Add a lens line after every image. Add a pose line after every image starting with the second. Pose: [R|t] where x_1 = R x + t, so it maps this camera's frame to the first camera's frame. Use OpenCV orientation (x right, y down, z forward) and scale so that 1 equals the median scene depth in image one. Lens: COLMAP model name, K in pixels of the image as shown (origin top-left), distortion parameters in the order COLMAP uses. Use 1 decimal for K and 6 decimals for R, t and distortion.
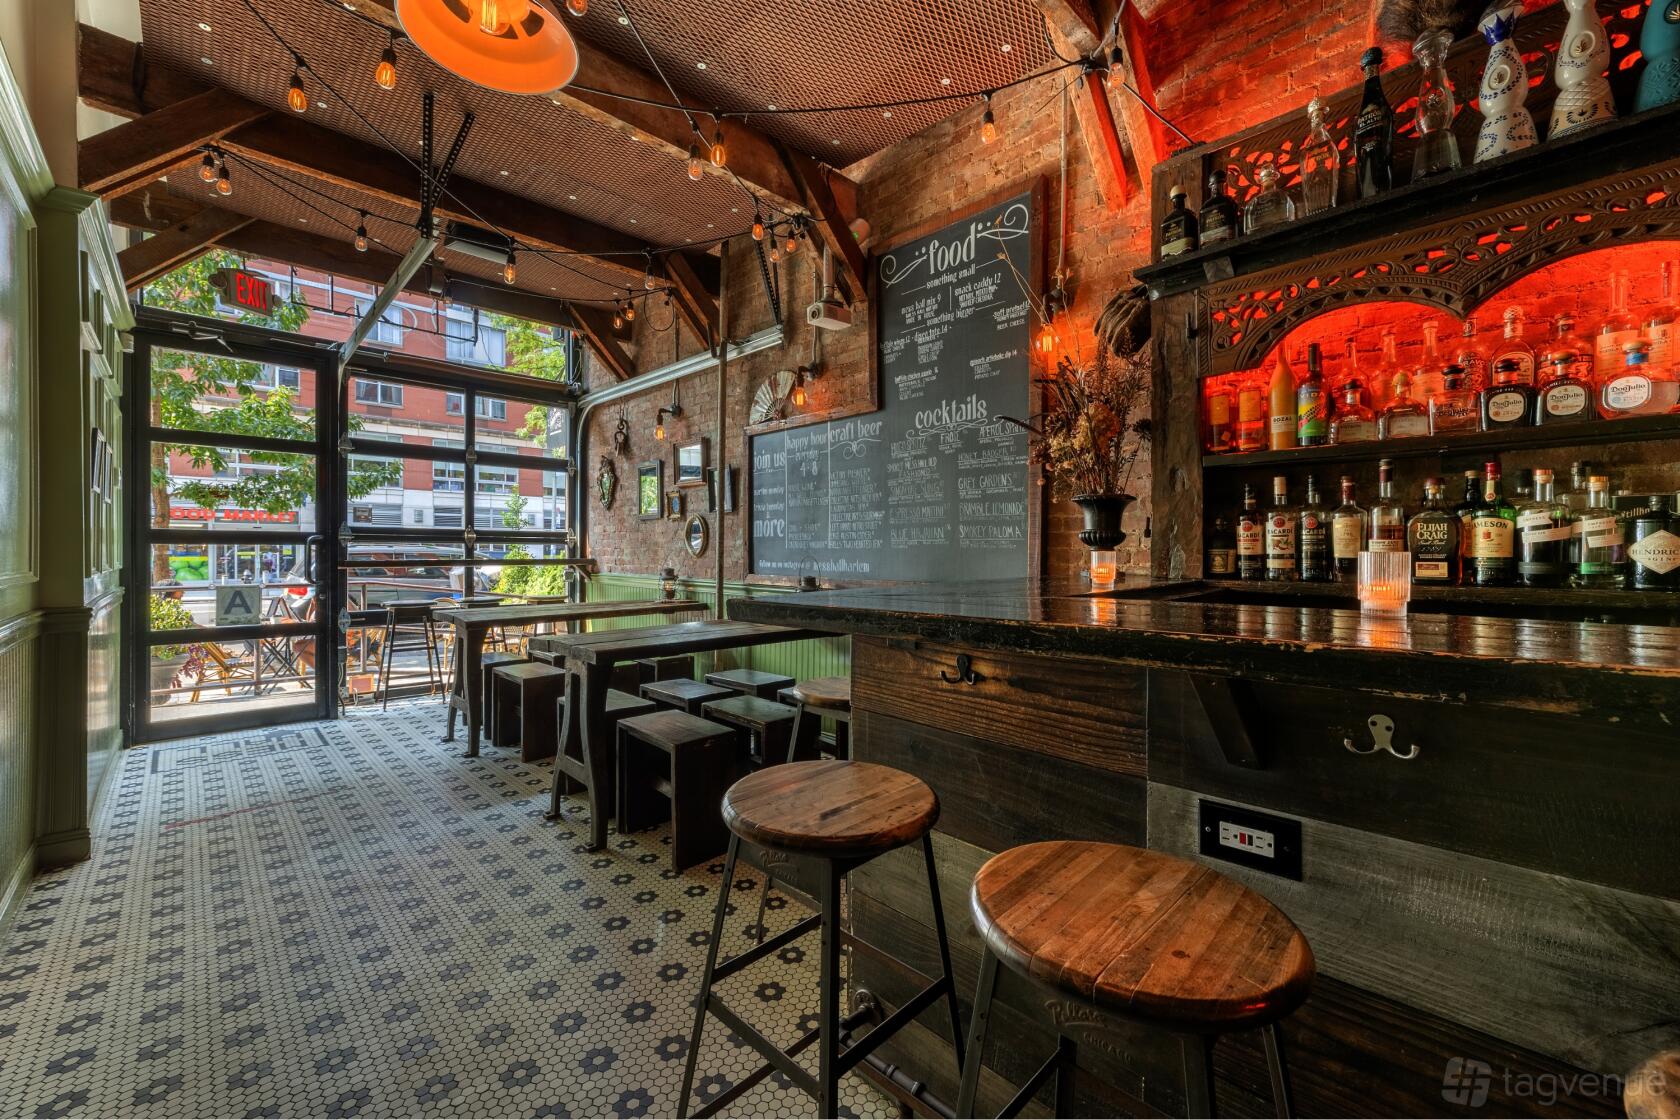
lens RADIAL K [[663.8, 0, 839.1], [0, 663.8, 554.0], [0, 0, 1]] dist [0.000244, 0.000049]
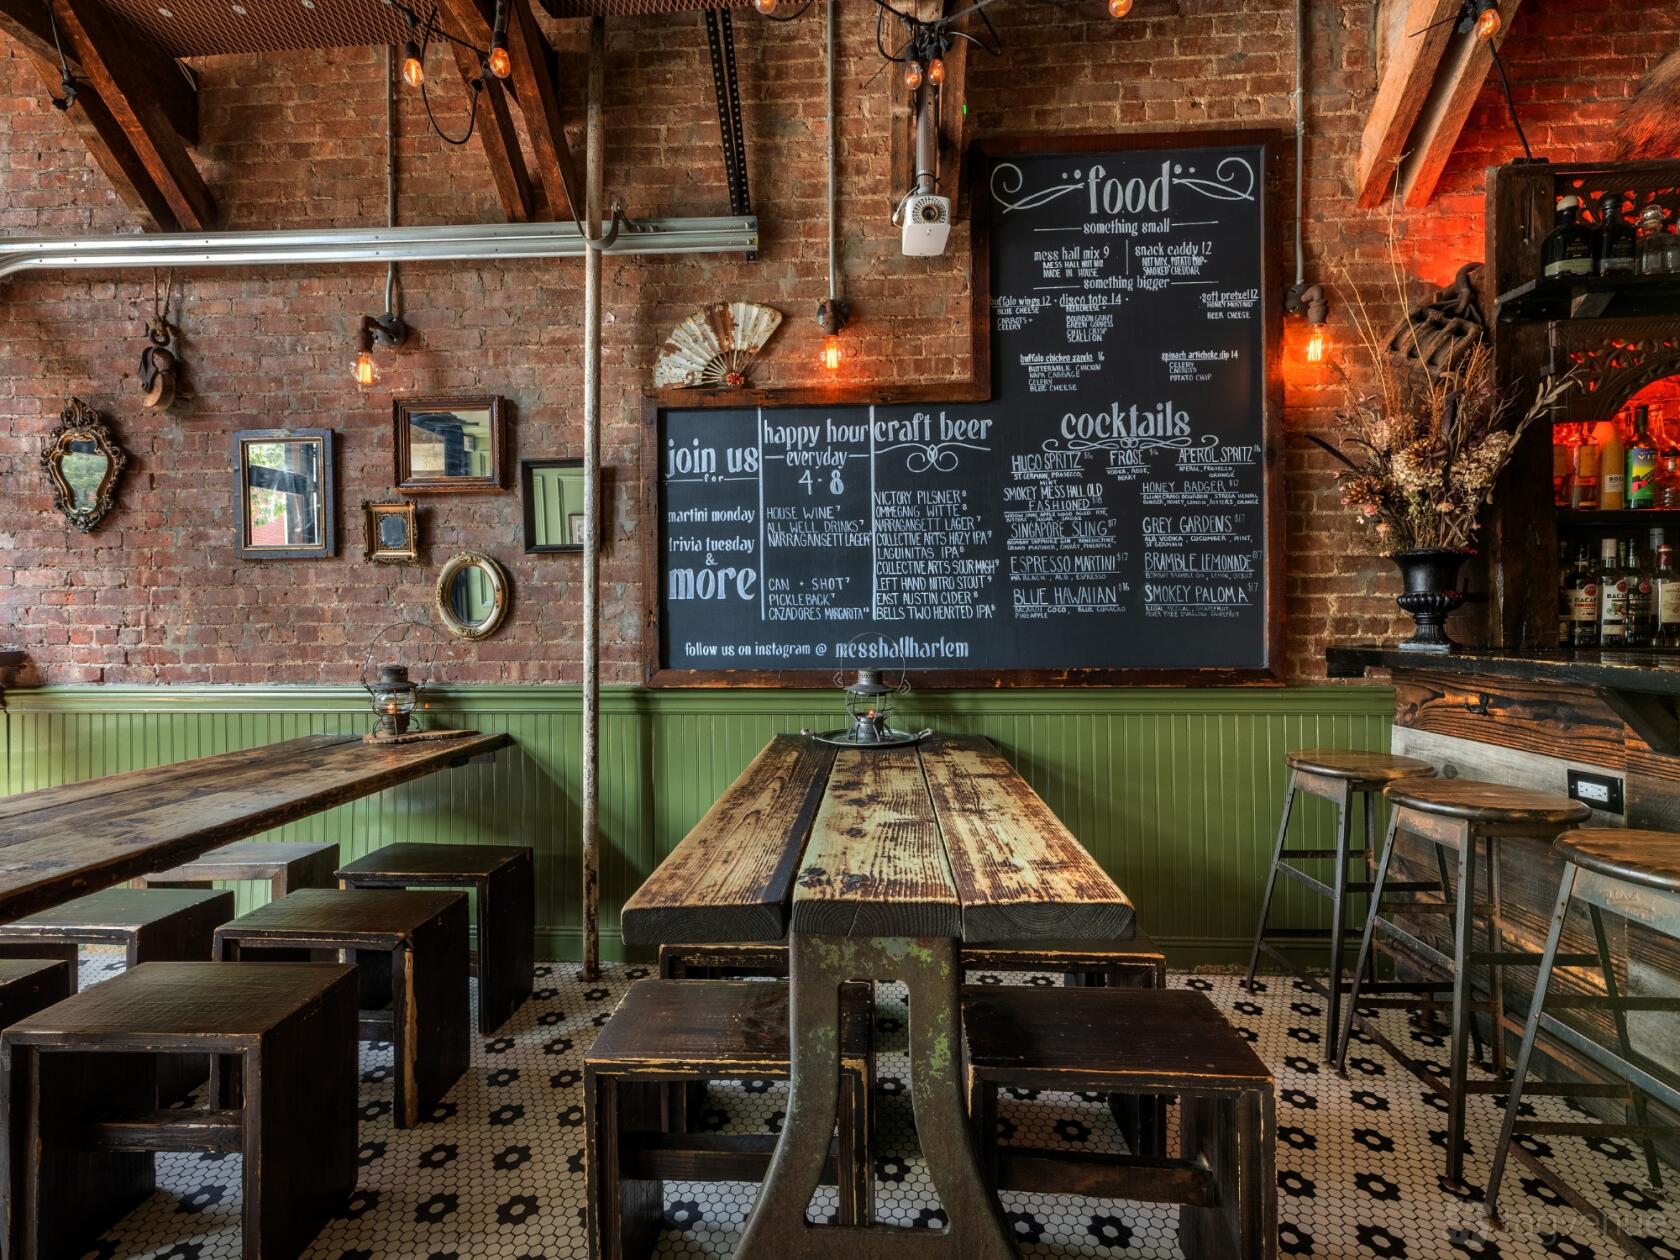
lens RADIAL K [[761.0, 0, 839.4], [0, 761.0, 625.4], [0, 0, 1]] dist [0.001895, -0.000061]
pose [[0.739502, -0.007289, 0.673115, -0.578859], [0.013486, 0.999901, -0.003989, -0.001275], [-0.673019, 0.012028, 0.739527, 0.603351]]
